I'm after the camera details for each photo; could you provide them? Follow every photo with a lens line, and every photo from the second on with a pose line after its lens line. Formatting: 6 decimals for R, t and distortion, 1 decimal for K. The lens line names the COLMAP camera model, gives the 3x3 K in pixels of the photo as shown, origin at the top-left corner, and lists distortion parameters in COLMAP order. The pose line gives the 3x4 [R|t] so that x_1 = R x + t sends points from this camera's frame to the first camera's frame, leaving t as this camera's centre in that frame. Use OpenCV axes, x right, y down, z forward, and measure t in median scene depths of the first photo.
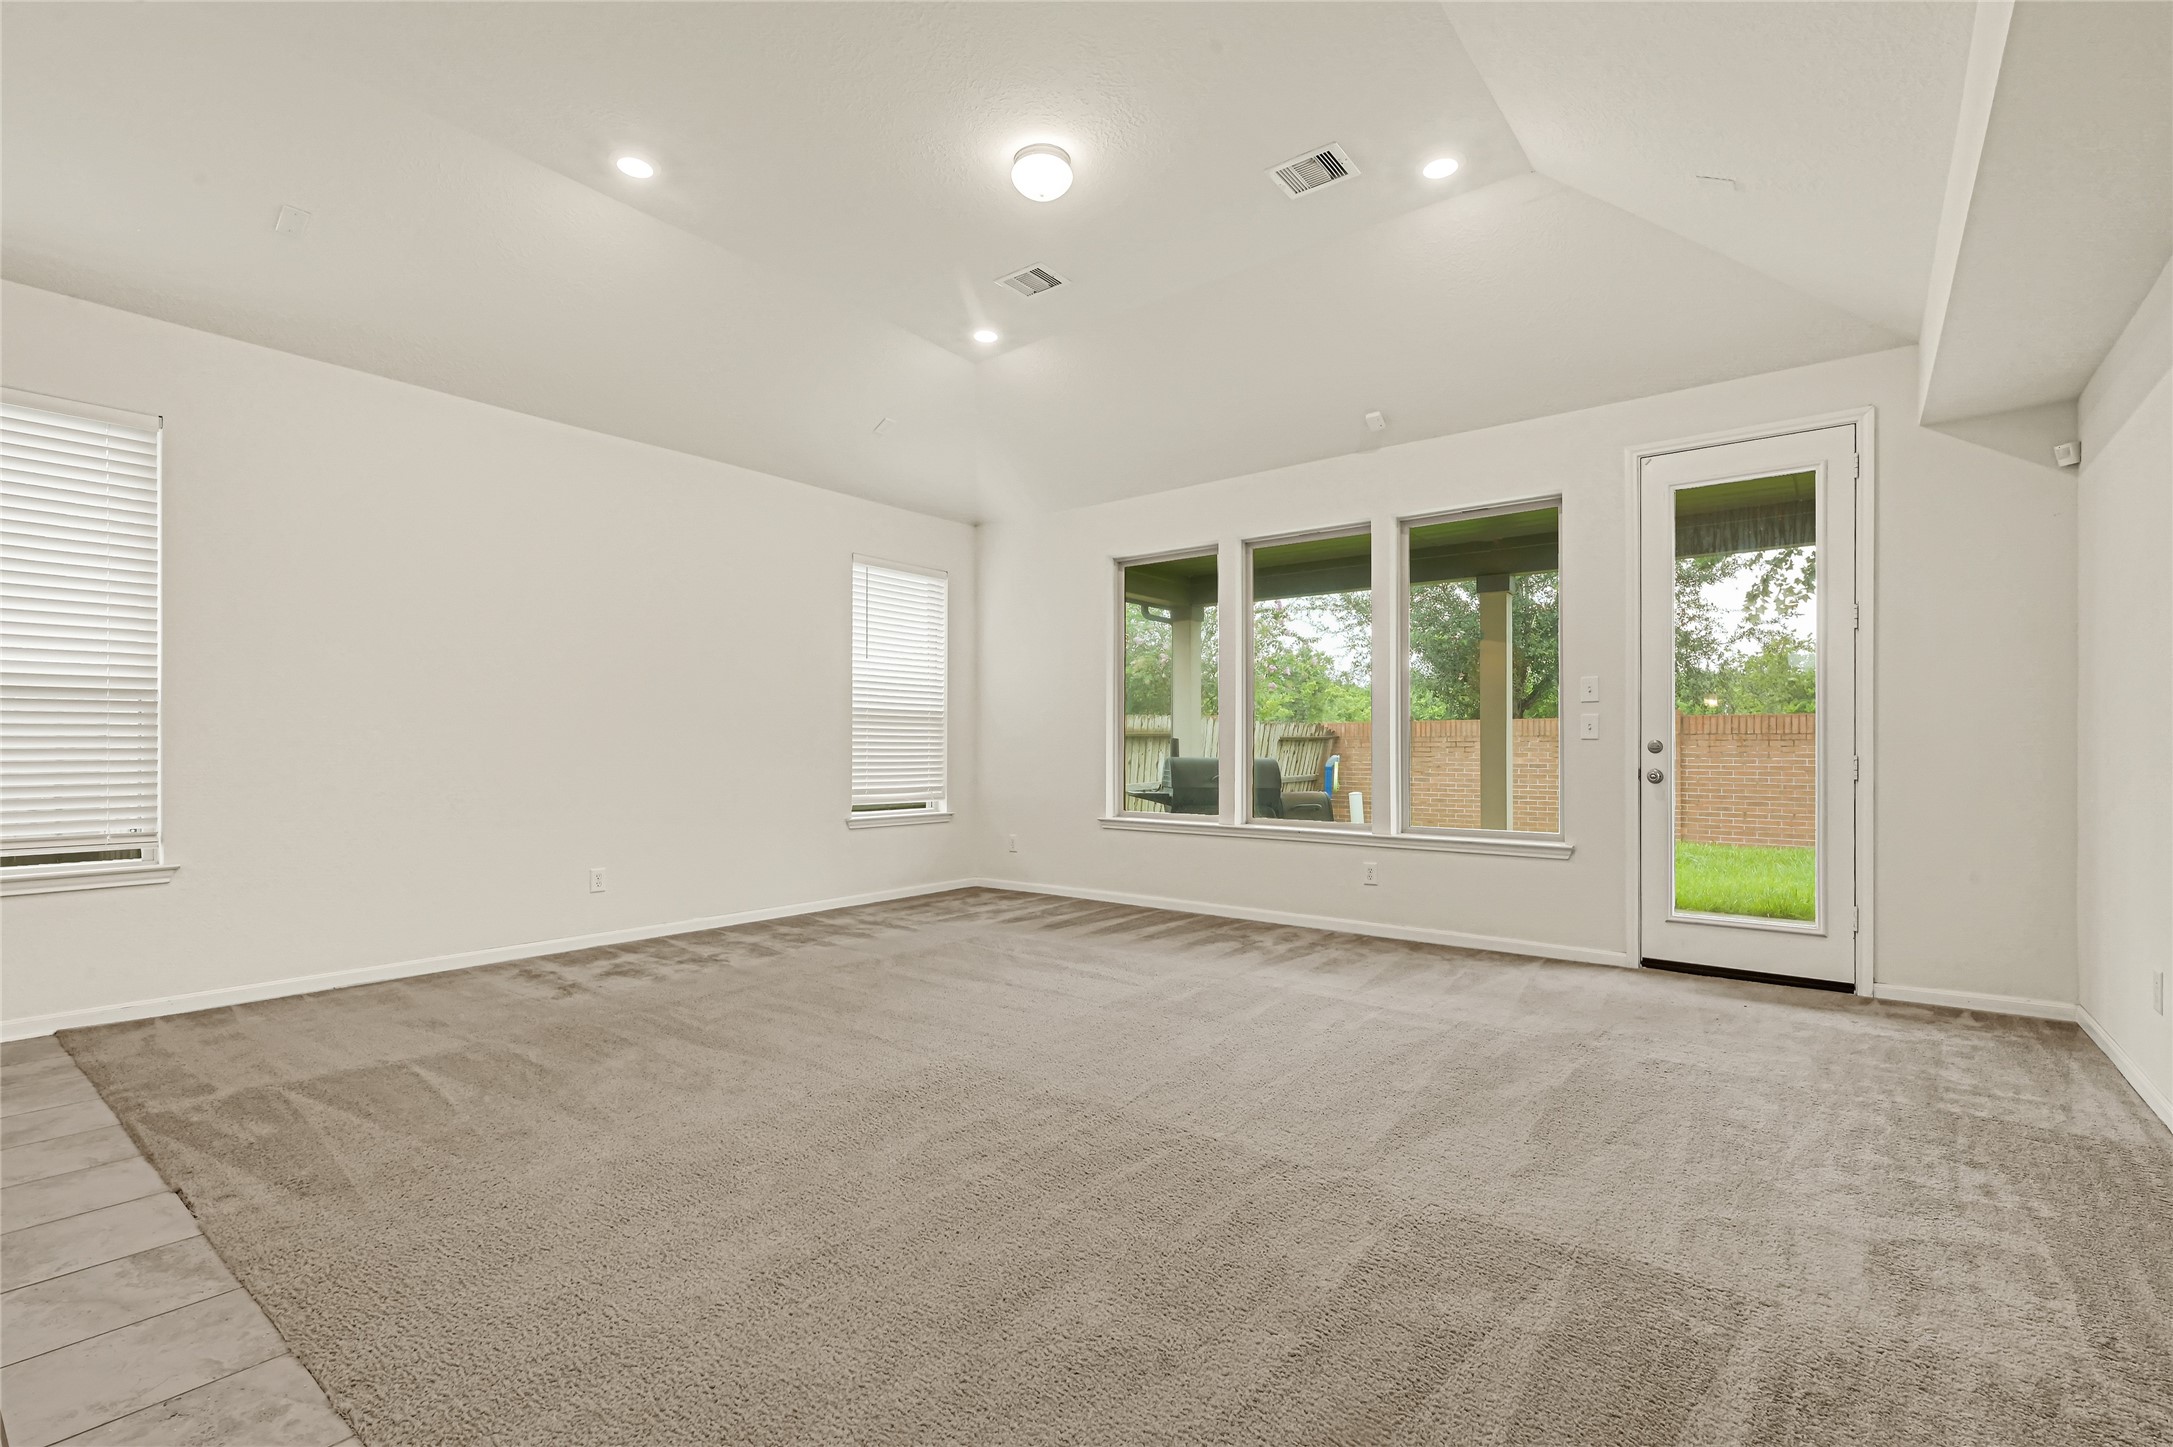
lens RADIAL K [[969.2, 0, 1082.6], [0, 969.2, 735.1], [0, 0, 1]] dist [0.001494, 0.000119]
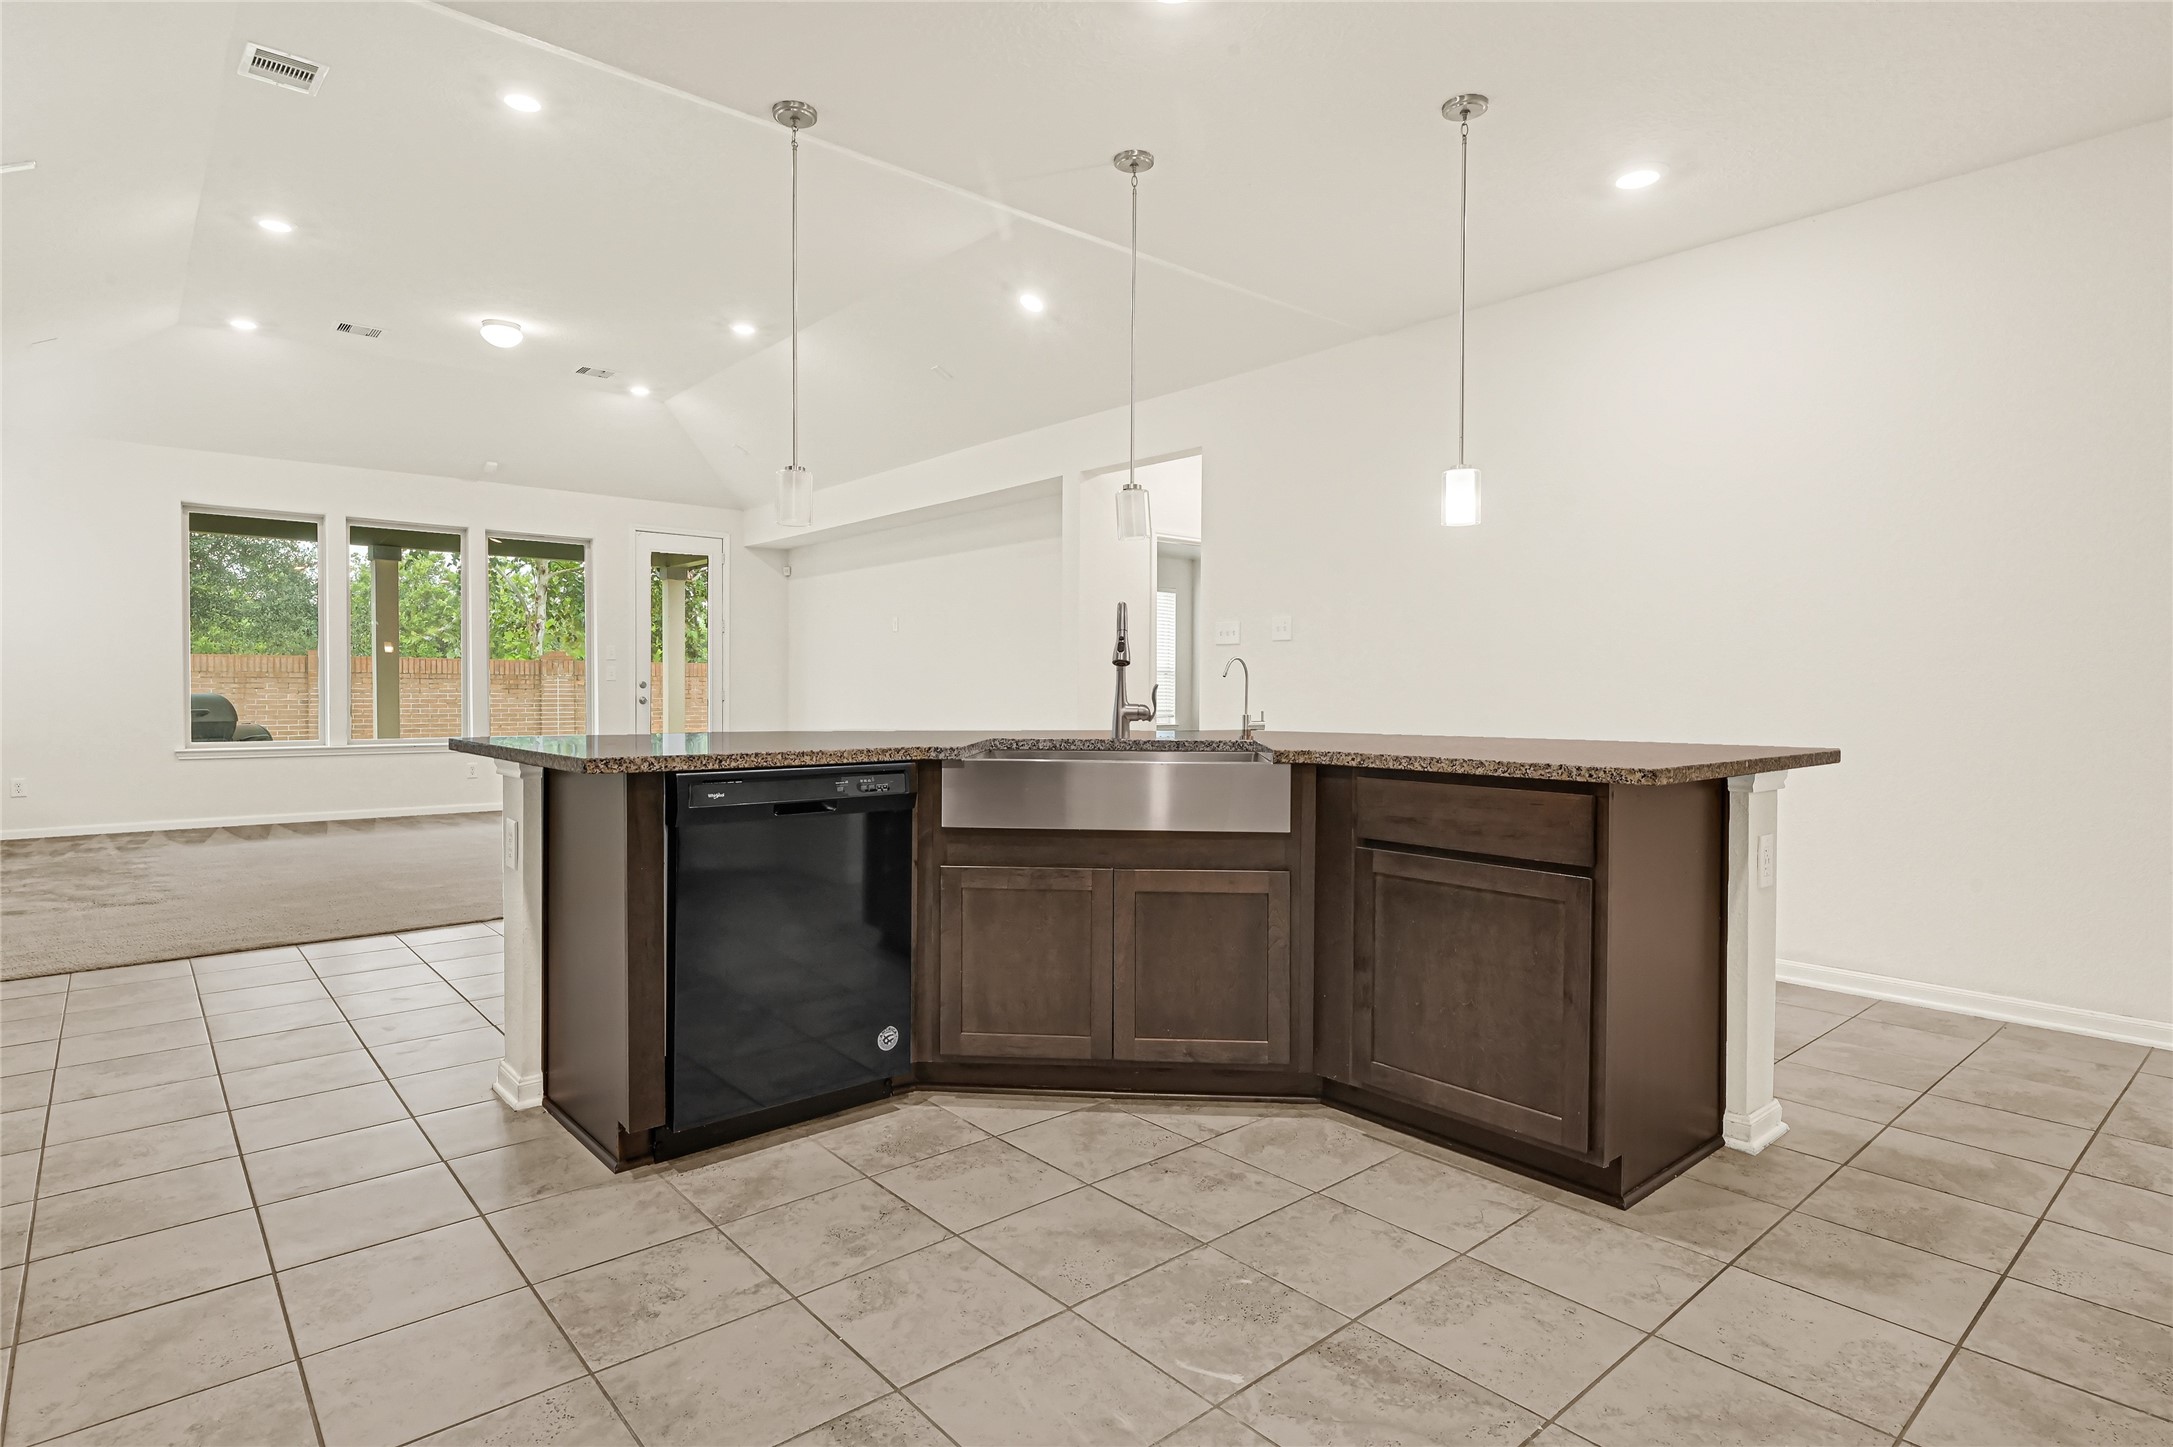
lens RADIAL K [[1111.8, 0, 1086.7], [0, 1111.8, 711.8], [0, 0, 1]] dist [0.000422, -0.000090]
pose [[0.182410, -0.017393, 0.983069, -1.412955], [-0.015807, 0.999662, 0.020619, 0.006427], [-0.983096, -0.019301, 0.182073, -0.267092]]
